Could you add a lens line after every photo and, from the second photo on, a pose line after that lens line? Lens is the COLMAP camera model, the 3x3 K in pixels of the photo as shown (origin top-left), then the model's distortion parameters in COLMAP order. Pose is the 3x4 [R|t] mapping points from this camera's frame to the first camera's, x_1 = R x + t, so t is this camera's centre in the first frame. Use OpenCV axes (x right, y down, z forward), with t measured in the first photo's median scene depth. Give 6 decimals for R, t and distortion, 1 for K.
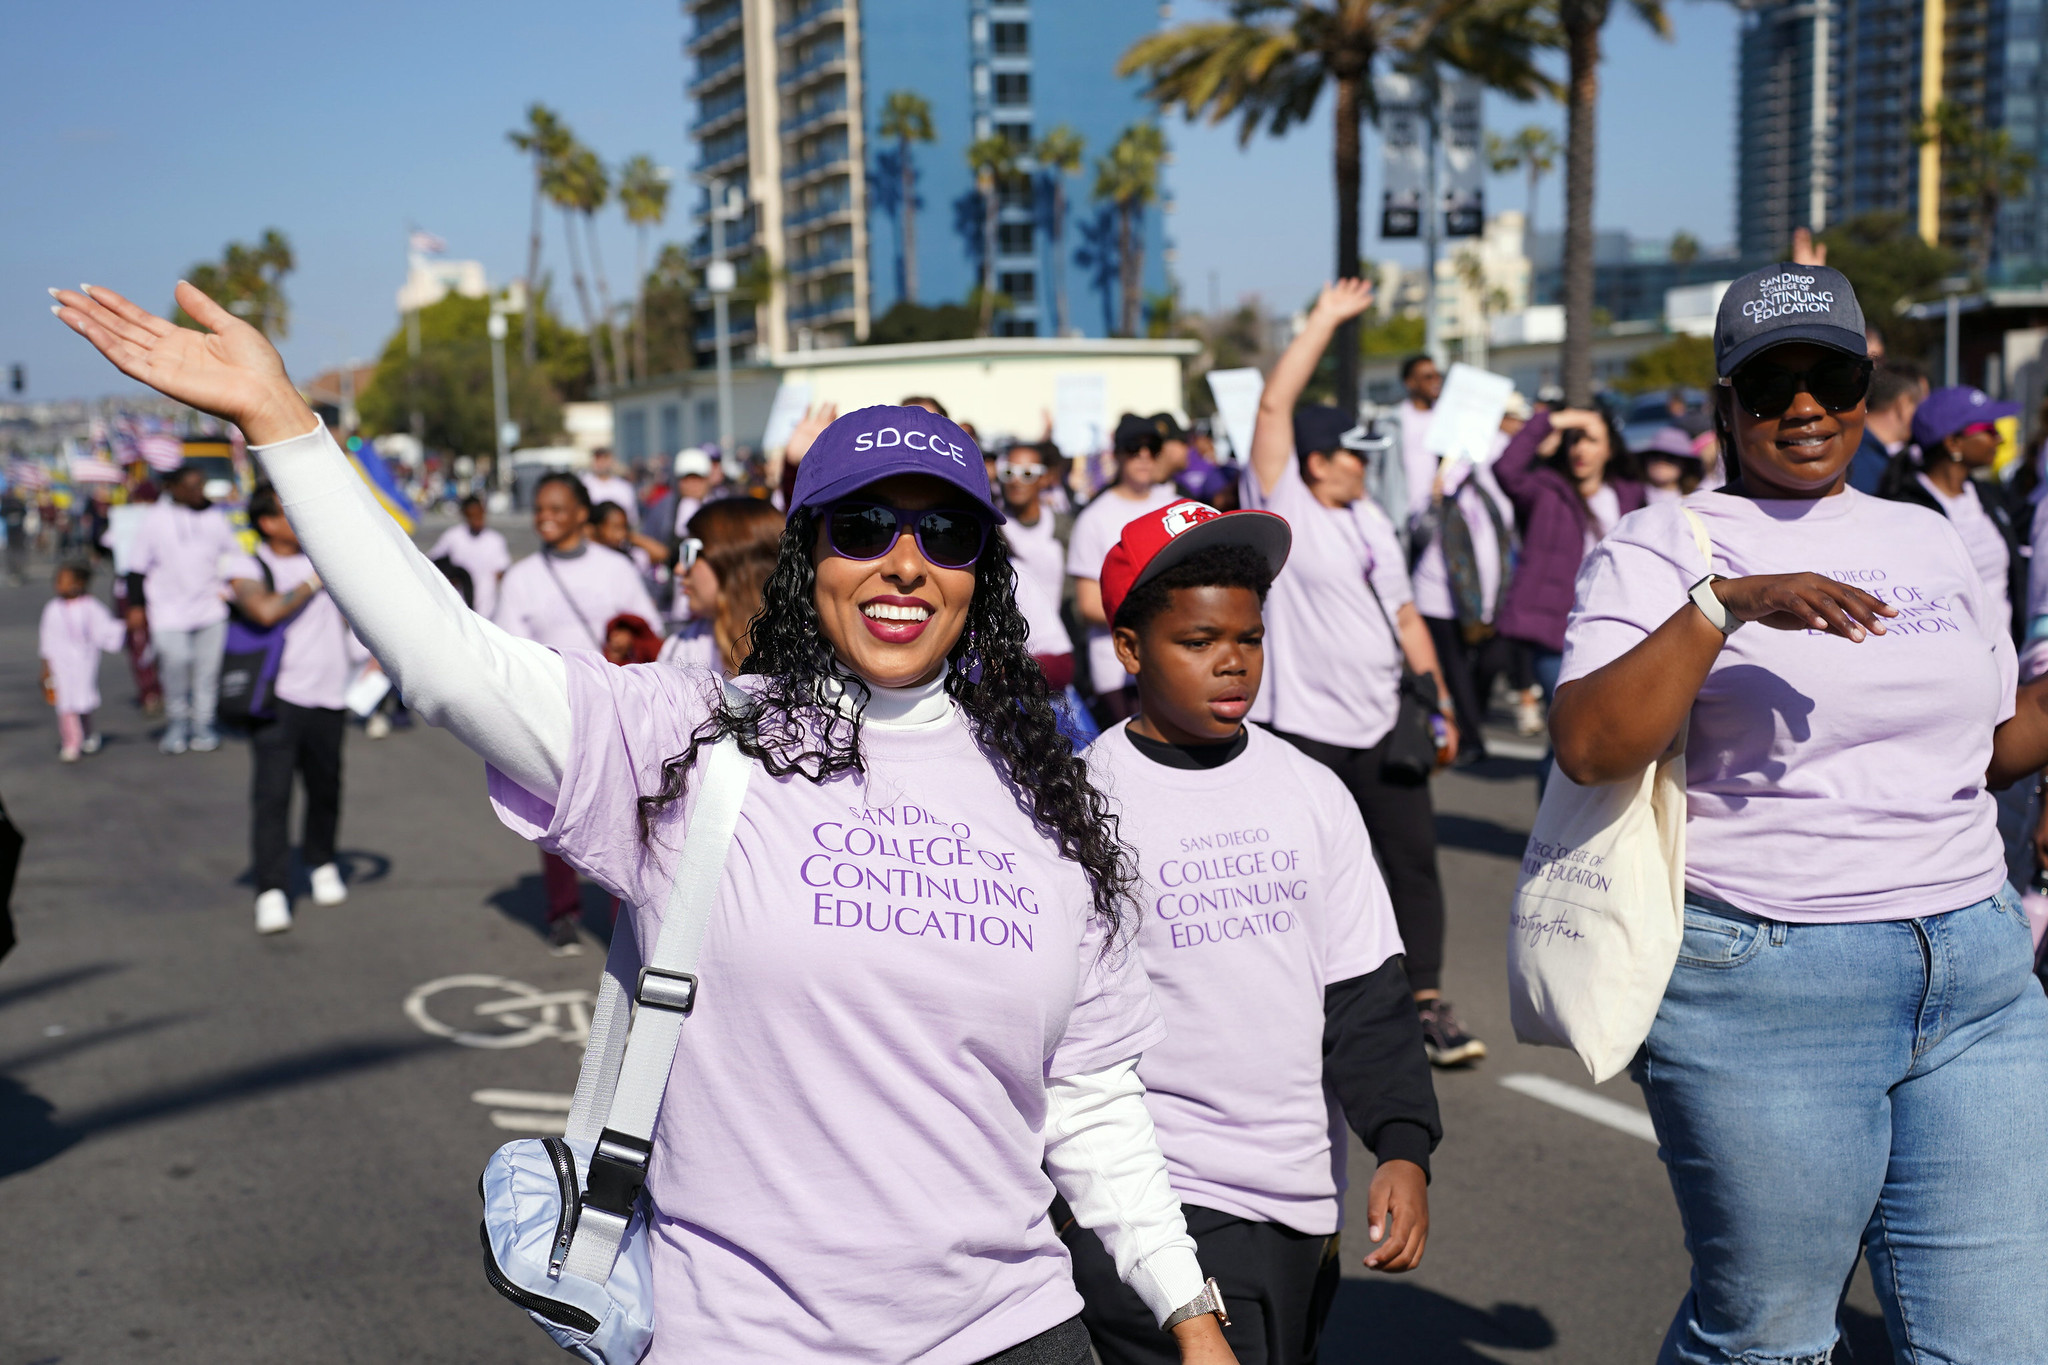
lens RADIAL K [[2850.3, 0, 1023.8], [0, 2850.3, 591.4], [0, 0, 1]] dist [0.145898, 0.038703]
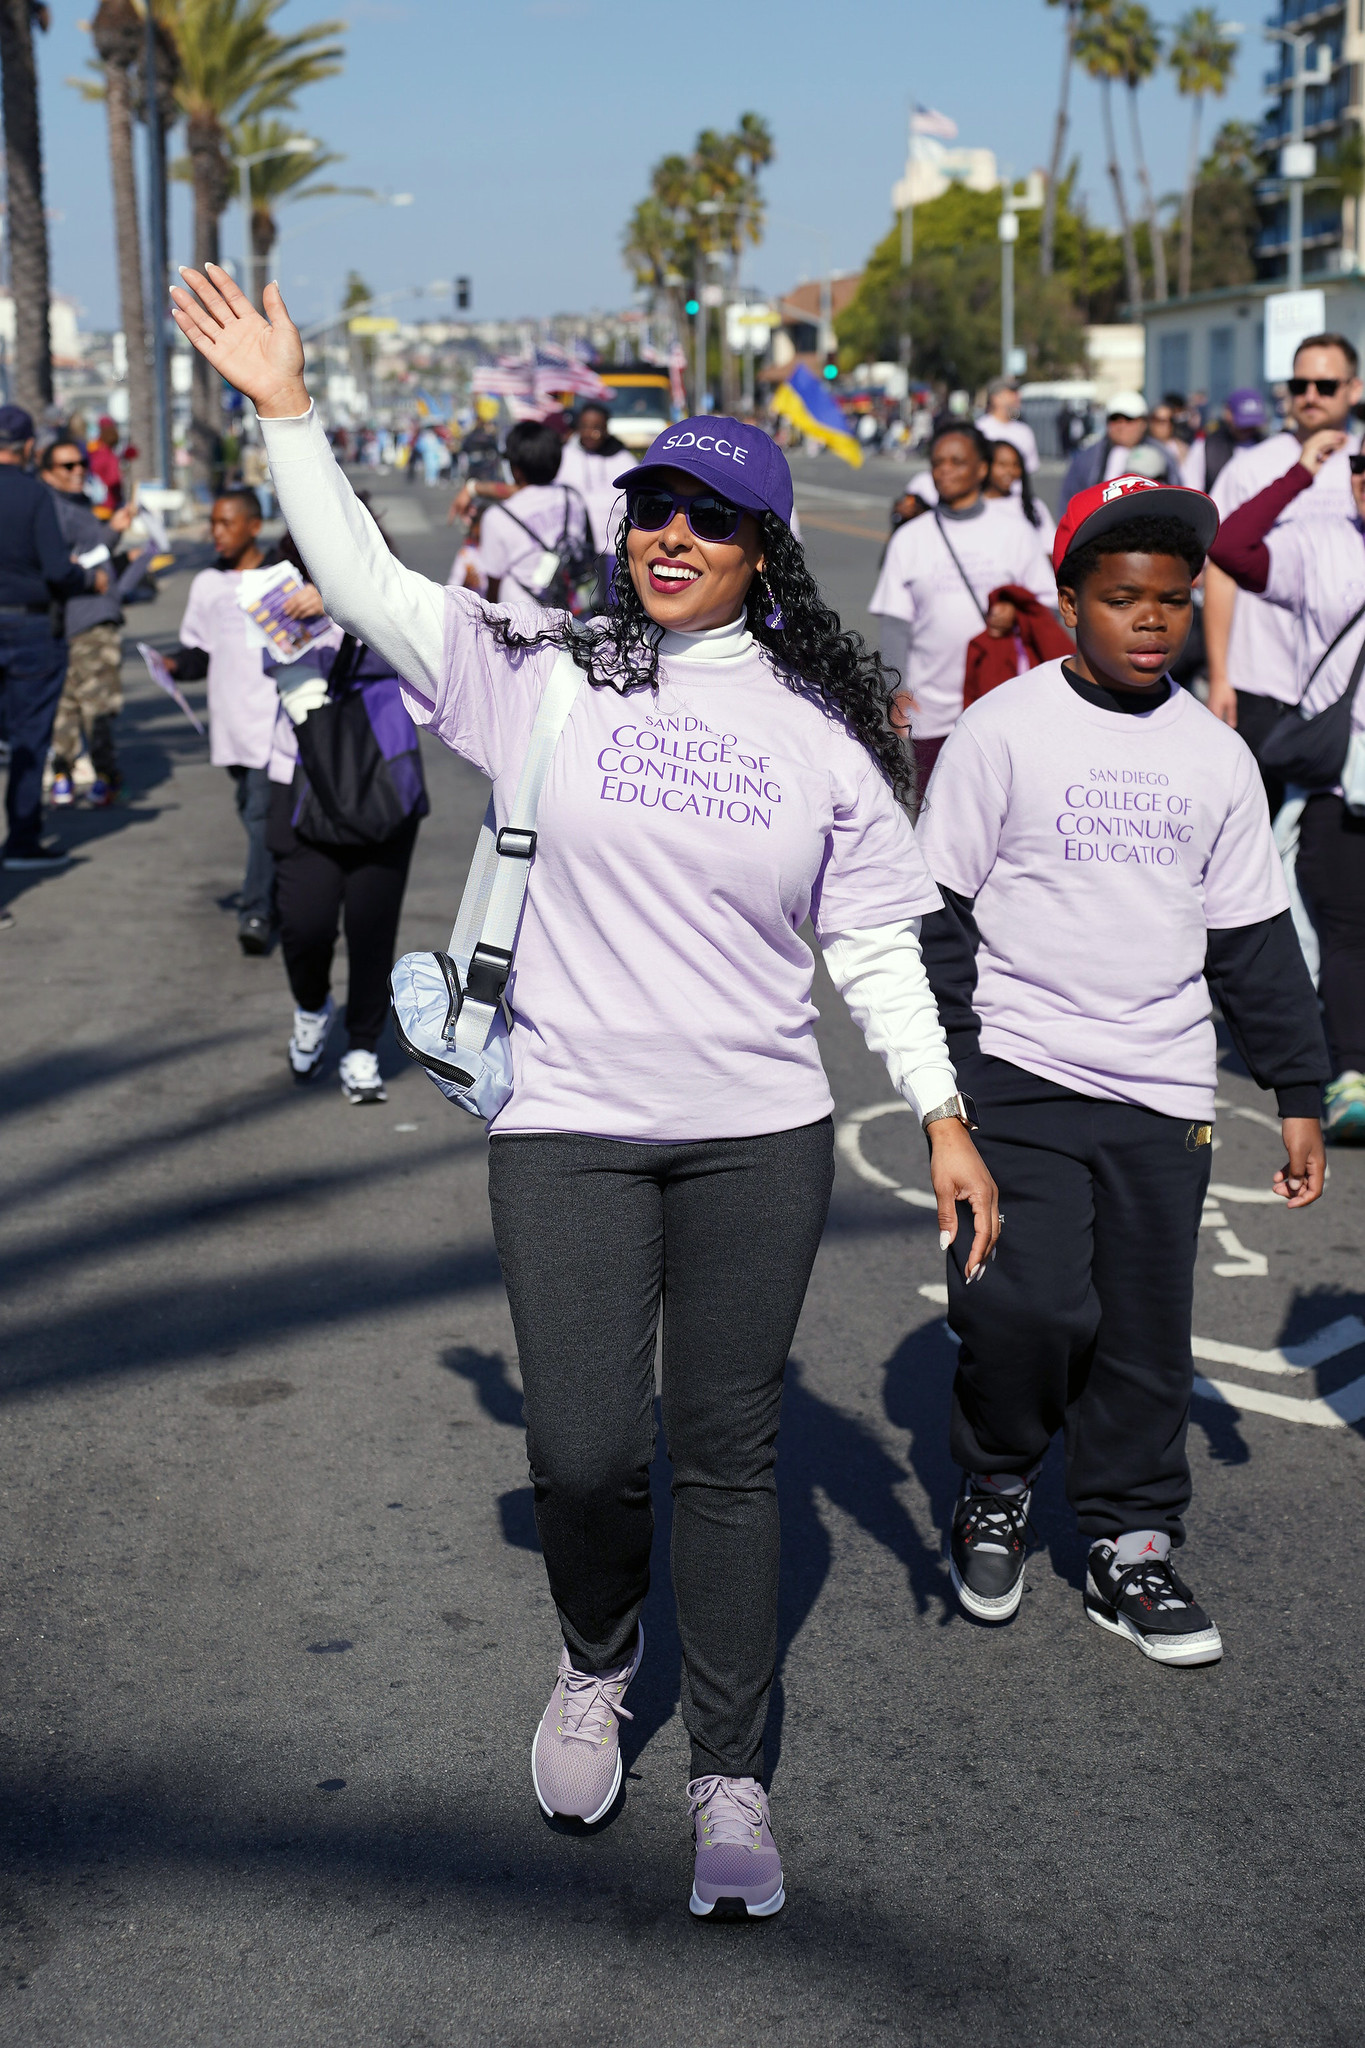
lens RADIAL K [[3498.1, 0, 682.5], [0, 3498.1, 1024.0], [0, 0, 1]] dist [-0.020667, -0.148791]
pose [[0.963186, 0.061167, -0.261786, 0.397154], [-0.026149, 0.990471, 0.135216, -0.004516], [0.267562, -0.123393, 0.955607, -0.593719]]
